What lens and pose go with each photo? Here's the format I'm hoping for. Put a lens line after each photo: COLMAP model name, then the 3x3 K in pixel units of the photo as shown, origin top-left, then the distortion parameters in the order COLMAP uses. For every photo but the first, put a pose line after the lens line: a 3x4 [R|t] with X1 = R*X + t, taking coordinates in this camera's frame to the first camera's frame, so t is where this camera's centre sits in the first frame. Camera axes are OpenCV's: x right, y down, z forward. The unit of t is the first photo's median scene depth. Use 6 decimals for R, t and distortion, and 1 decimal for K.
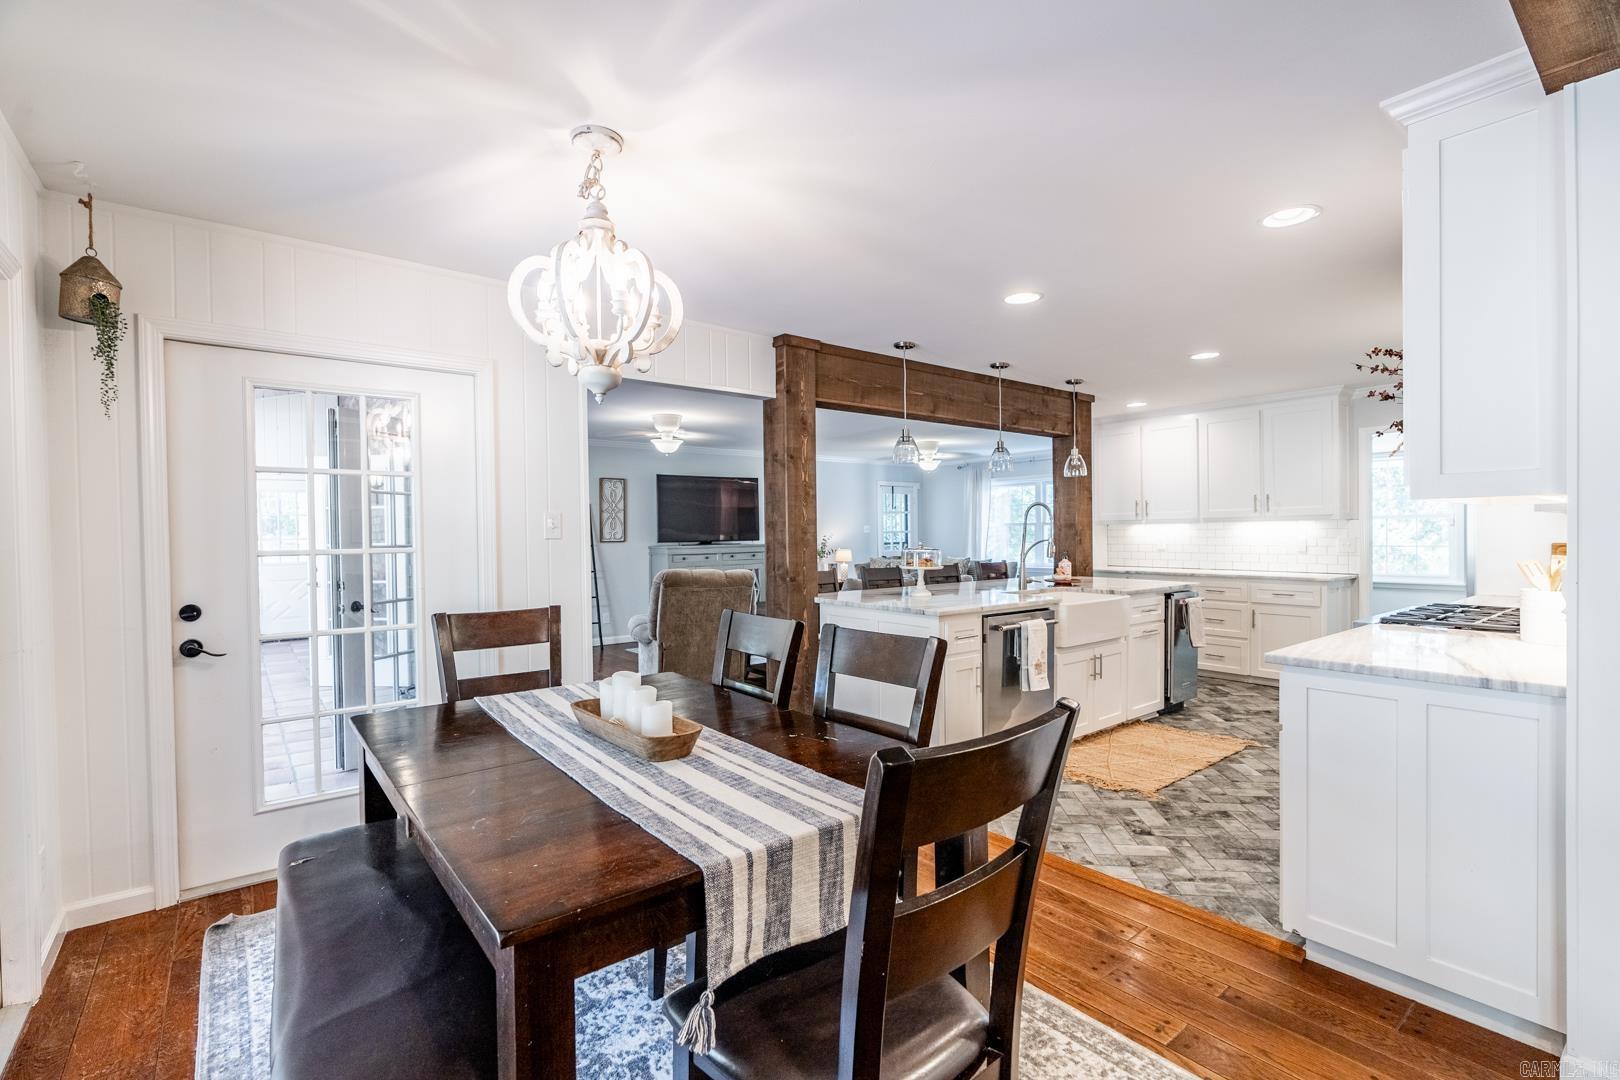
lens RADIAL K [[740.2, 0, 806.7], [0, 740.2, 540.7], [0, 0, 1]] dist [-0.013201, 0.005717]
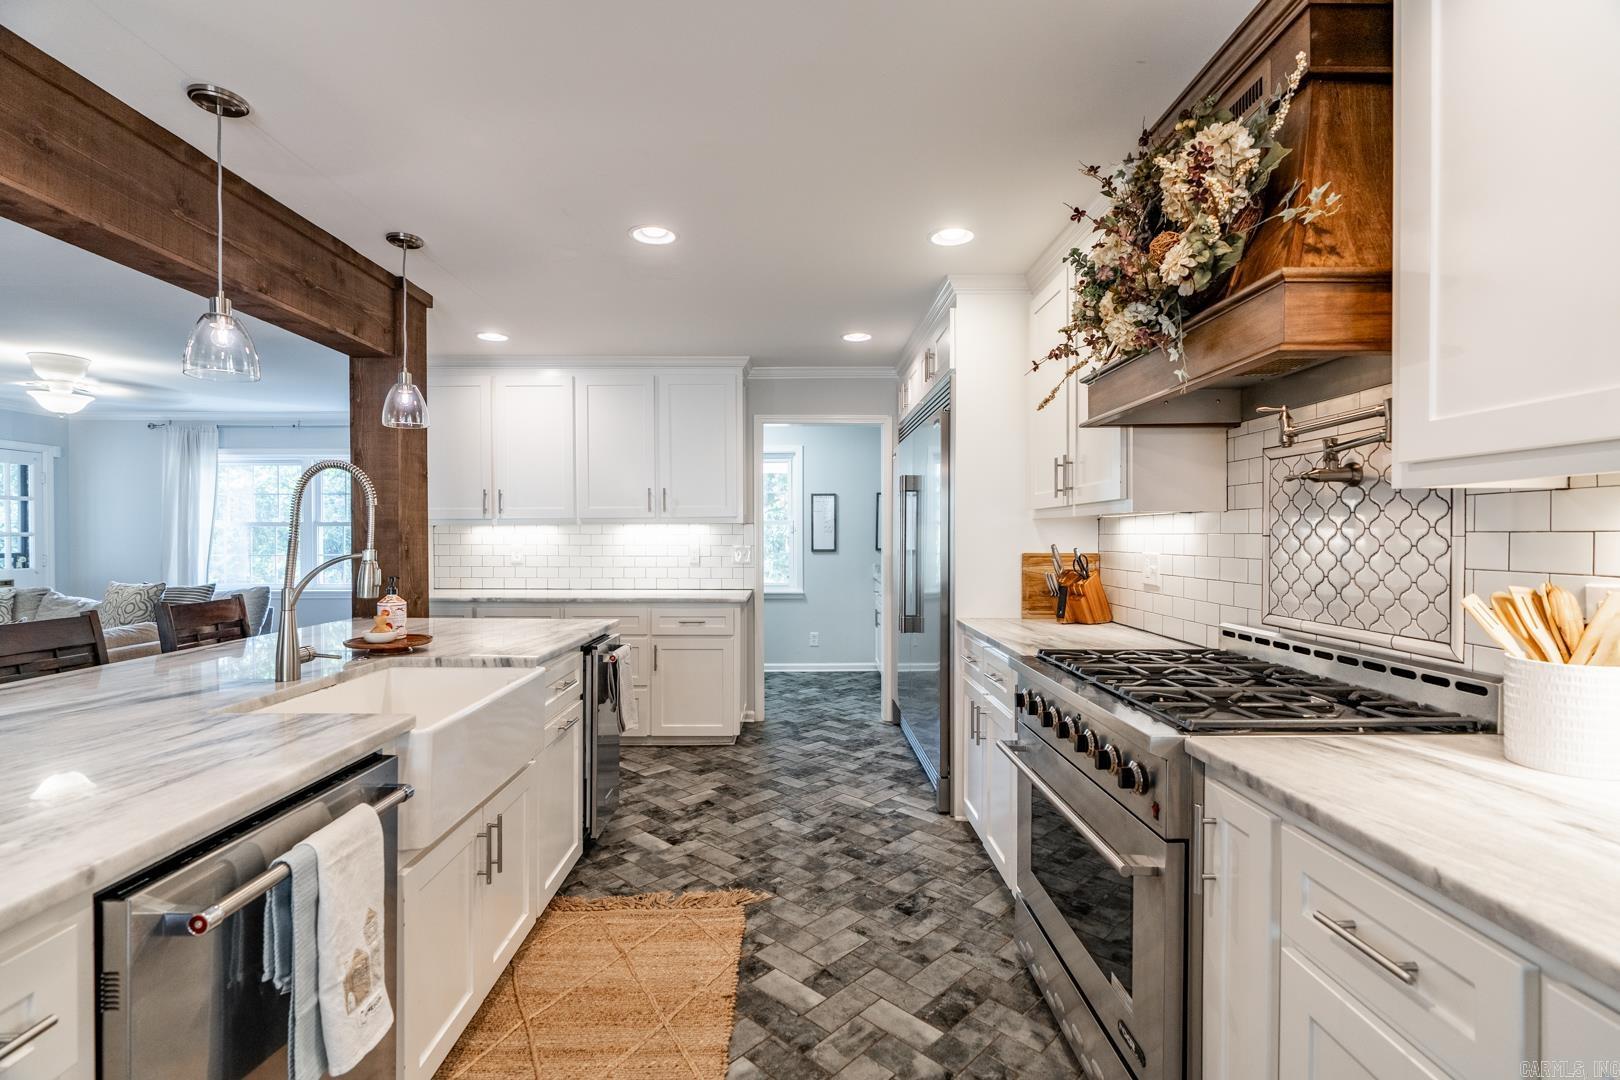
lens RADIAL K [[740.2, 0, 806.7], [0, 740.2, 540.7], [0, 0, 1]] dist [-0.013201, 0.005717]
pose [[0.613958, 0.002189, 0.789336, 0.132673], [0.003803, 0.999976, -0.005731, -0.005012], [-0.789330, 0.006520, 0.613935, 0.472026]]
